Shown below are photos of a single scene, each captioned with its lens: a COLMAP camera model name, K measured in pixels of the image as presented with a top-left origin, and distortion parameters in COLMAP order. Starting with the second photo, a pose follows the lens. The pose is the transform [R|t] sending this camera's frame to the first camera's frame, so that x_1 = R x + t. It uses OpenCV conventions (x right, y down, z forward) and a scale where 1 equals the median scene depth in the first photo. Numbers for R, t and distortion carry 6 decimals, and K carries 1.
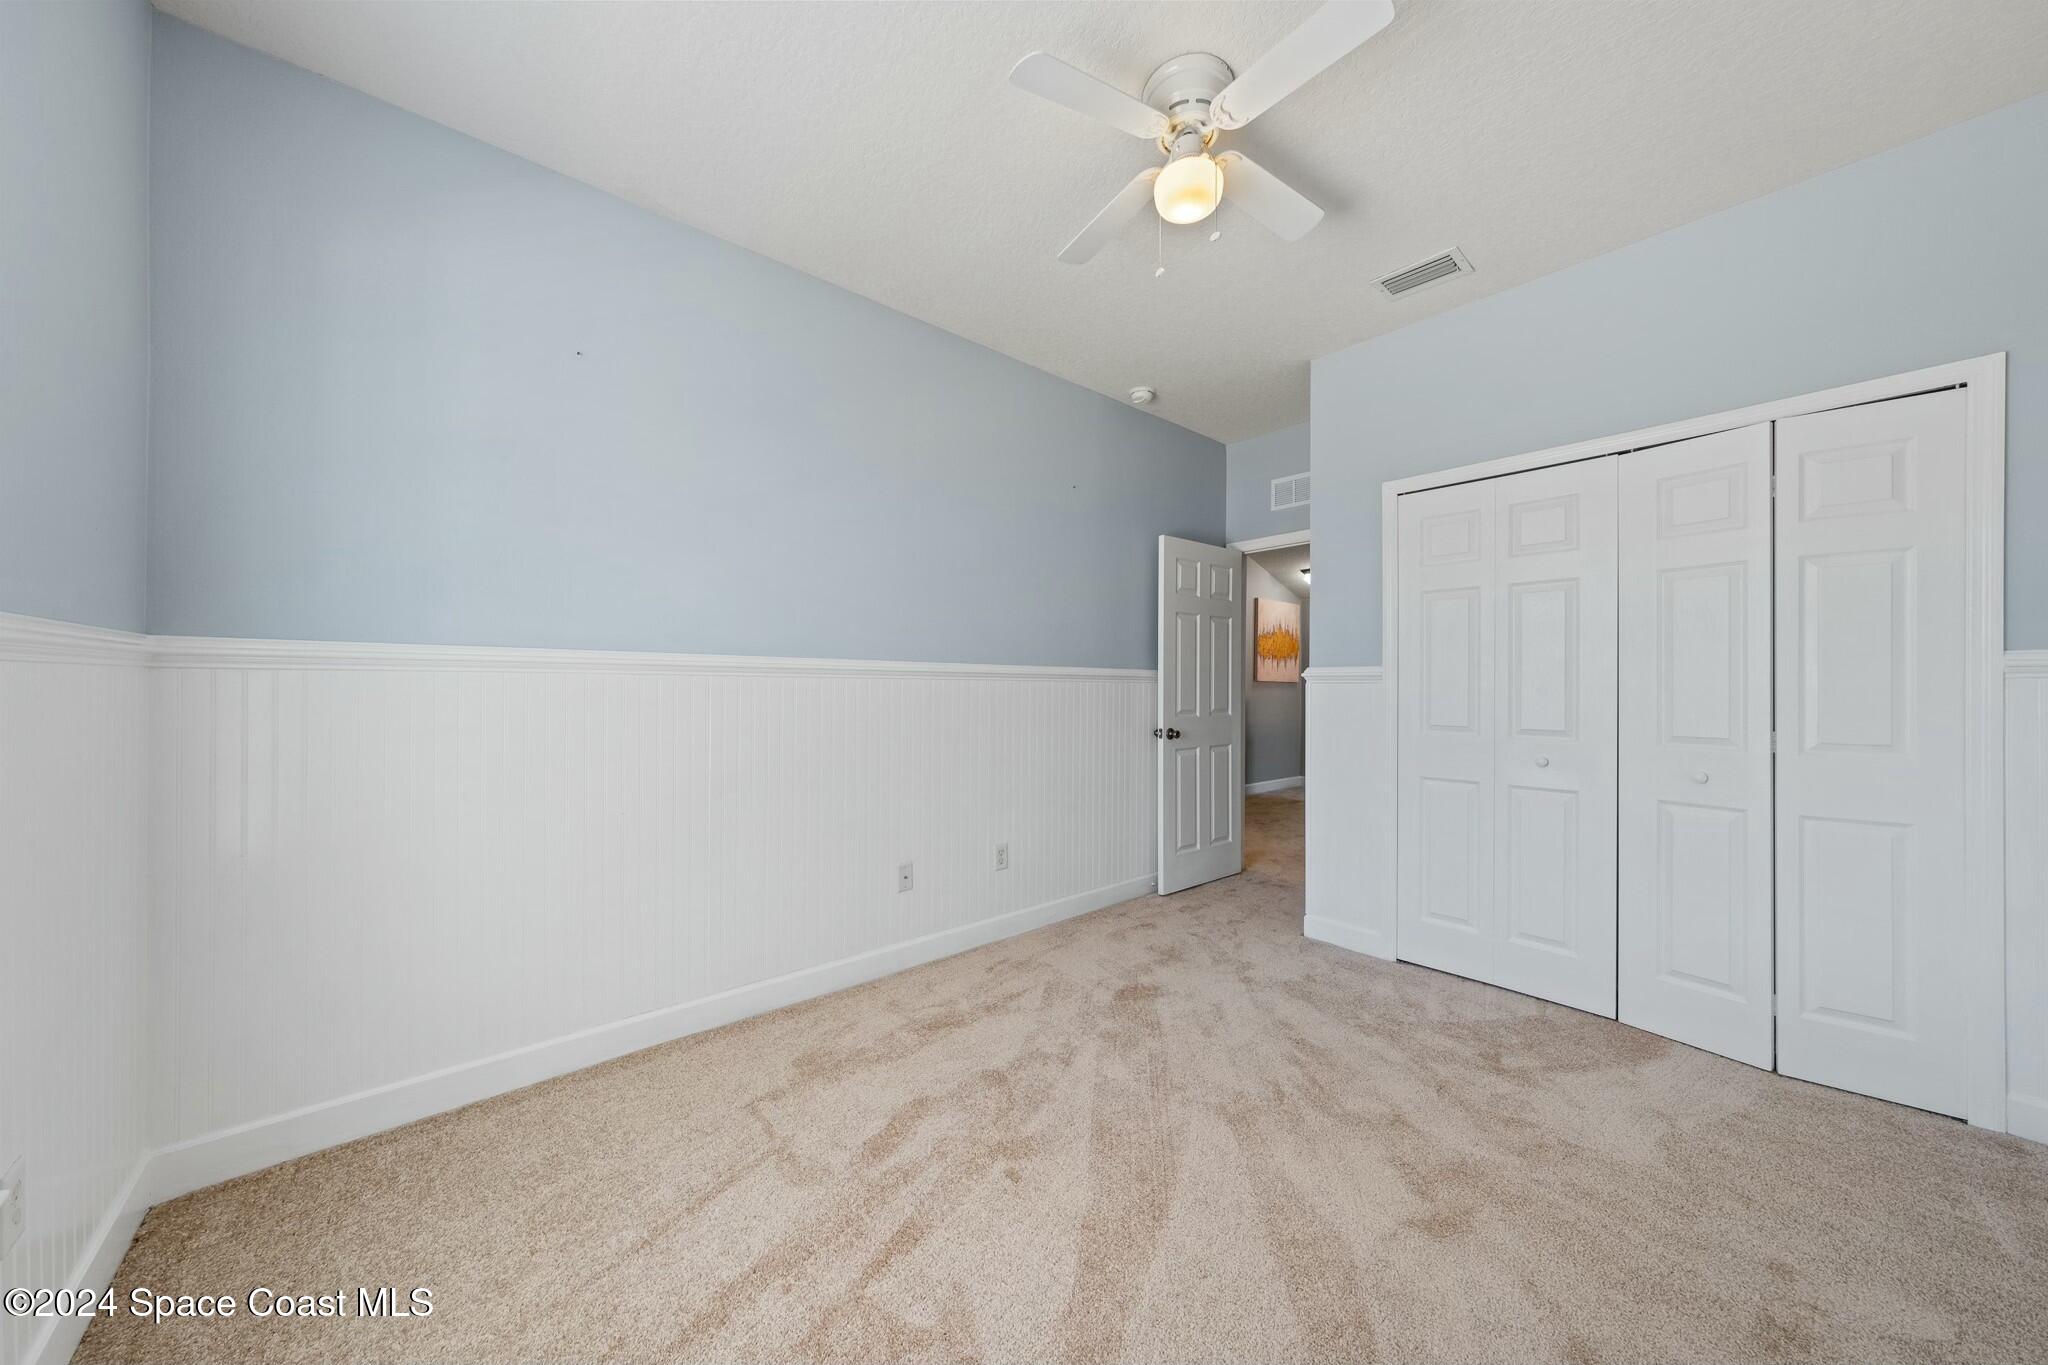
lens RADIAL K [[693.3, 0, 1032.2], [0, 693.3, 685.0], [0, 0, 1]] dist [0.000623, -0.000114]
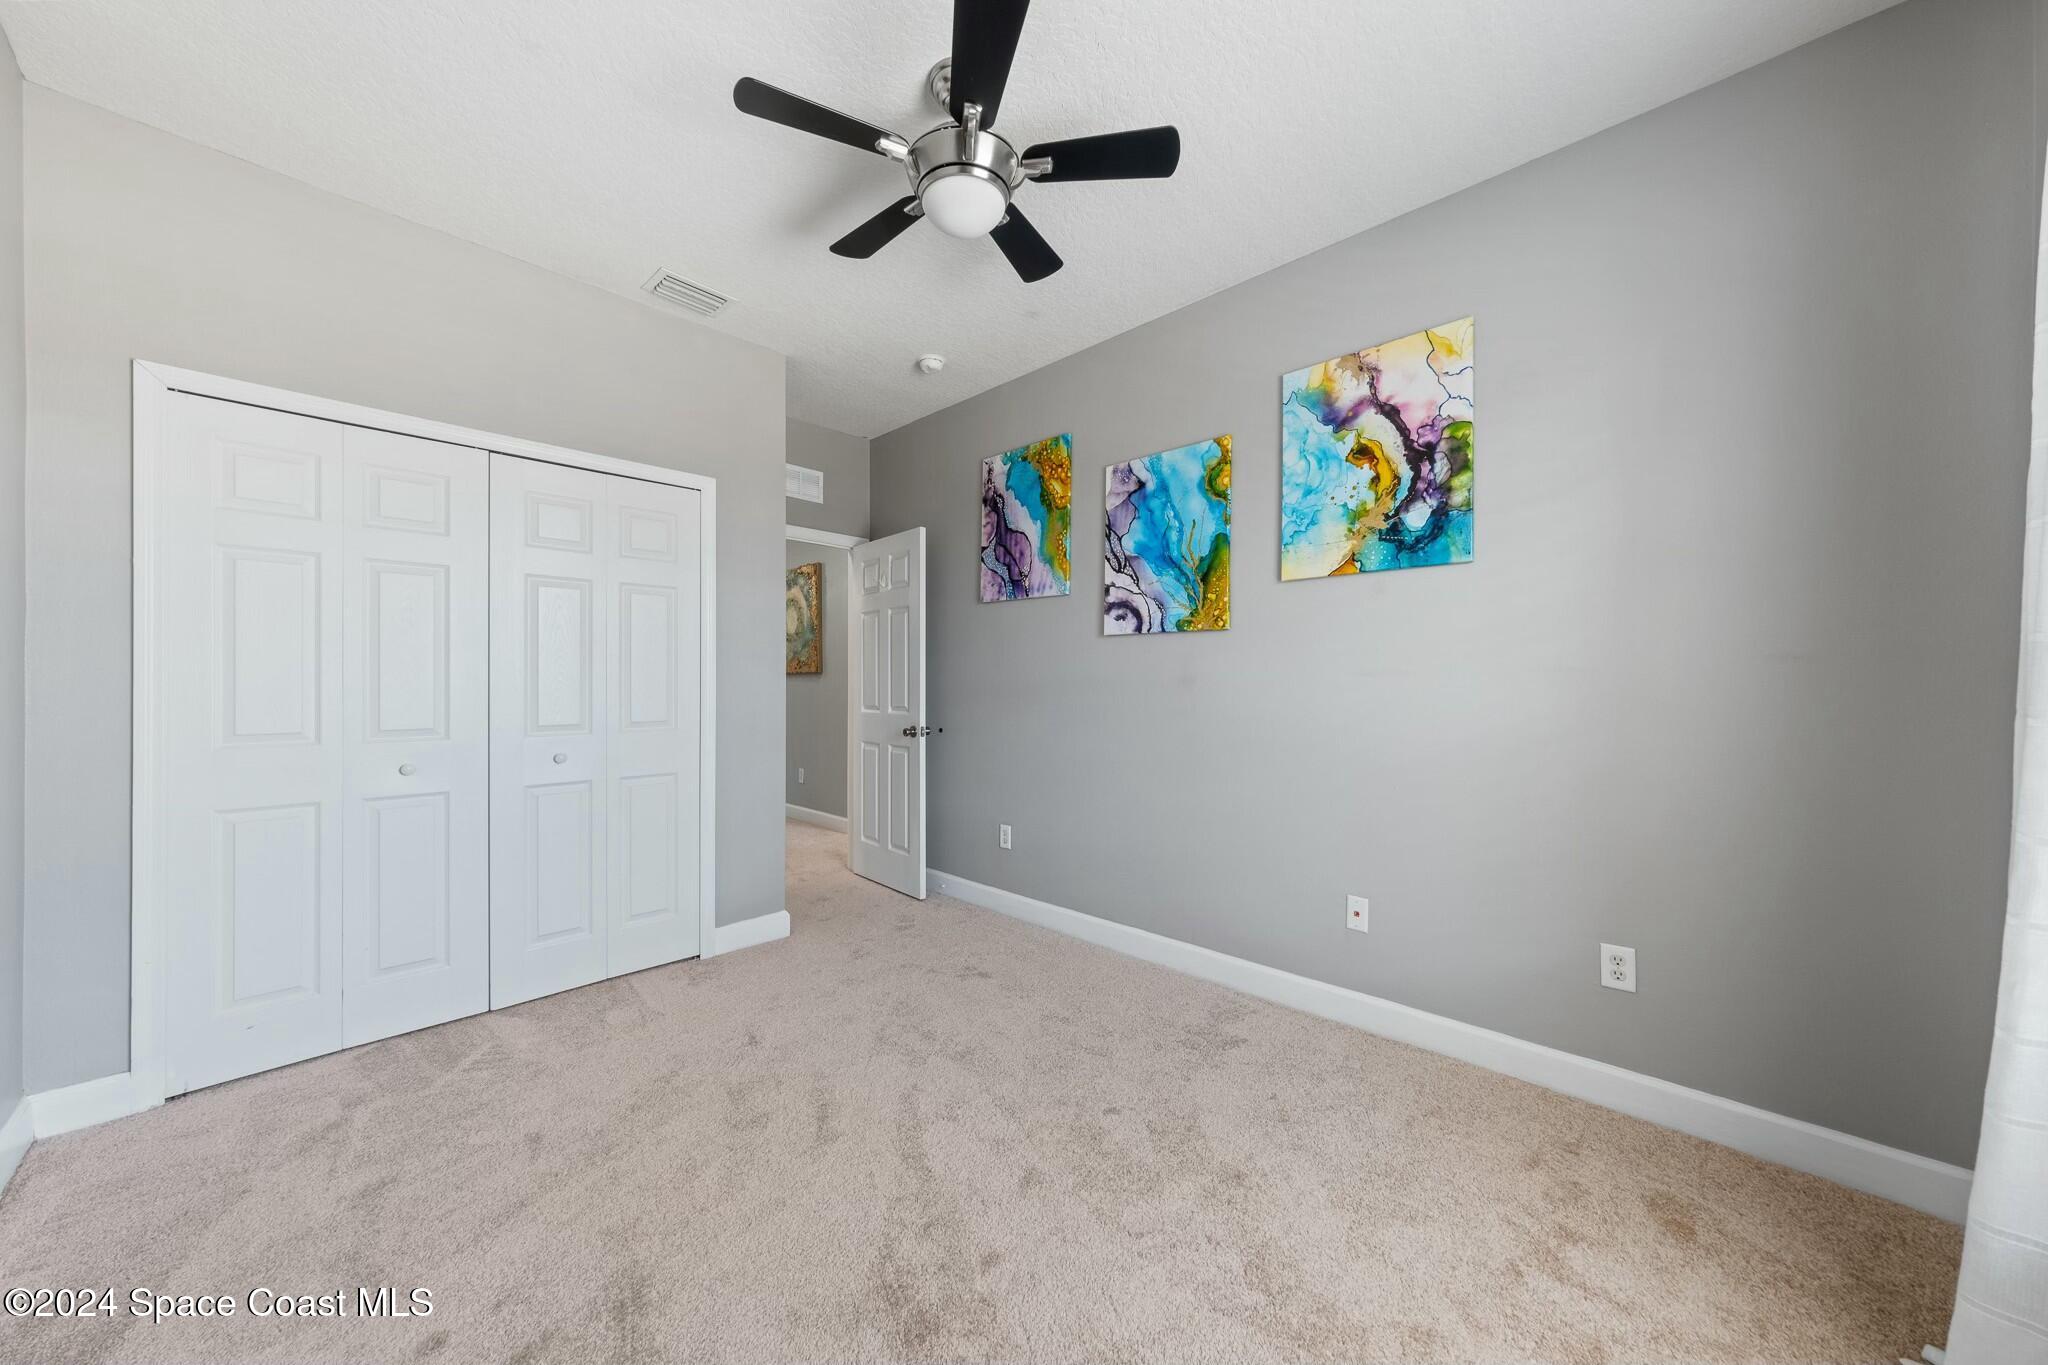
lens RADIAL K [[693.3, 0, 1032.2], [0, 693.3, 685.0], [0, 0, 1]] dist [0.000623, -0.000114]
pose [[-0.104786, -0.006573, 0.994473, -0.340850], [-0.001316, 0.999978, 0.006471, 0.000236], [-0.994494, -0.000631, -0.104793, 0.422752]]
